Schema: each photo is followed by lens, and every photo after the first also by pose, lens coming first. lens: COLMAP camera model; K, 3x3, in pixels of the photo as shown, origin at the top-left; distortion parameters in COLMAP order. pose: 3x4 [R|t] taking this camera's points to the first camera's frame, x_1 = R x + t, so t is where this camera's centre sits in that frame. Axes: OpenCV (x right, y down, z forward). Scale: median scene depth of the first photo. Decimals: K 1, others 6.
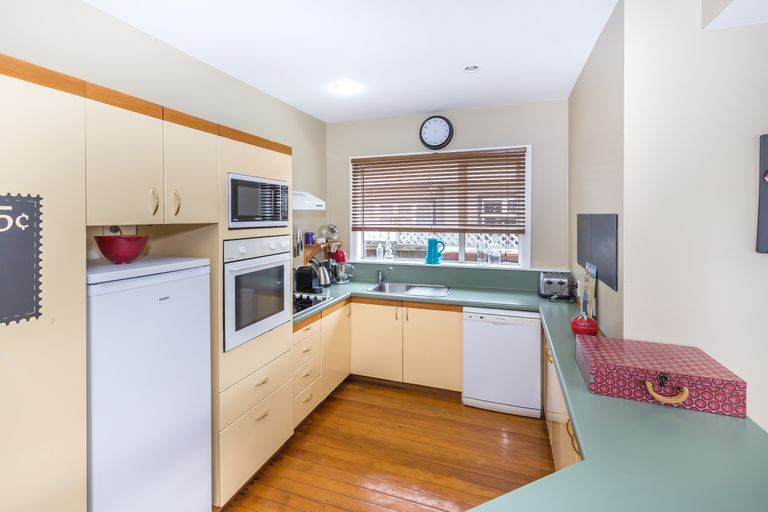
lens RADIAL K [[342.1, 0, 385.0], [0, 342.1, 220.7], [0, 0, 1]] dist [-0.000111, -0.000003]
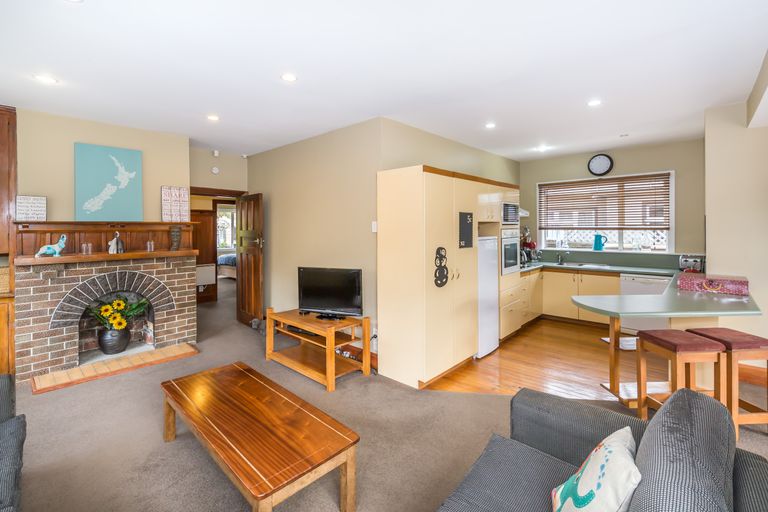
lens RADIAL K [[337.8, 0, 384.2], [0, 337.8, 229.8], [0, 0, 1]] dist [-0.024314, -0.000219]
pose [[0.918511, -0.002550, -0.395386, -0.154166], [0.002230, 0.999997, -0.001269, 0.033024], [0.395388, 0.000284, 0.918514, -0.781190]]
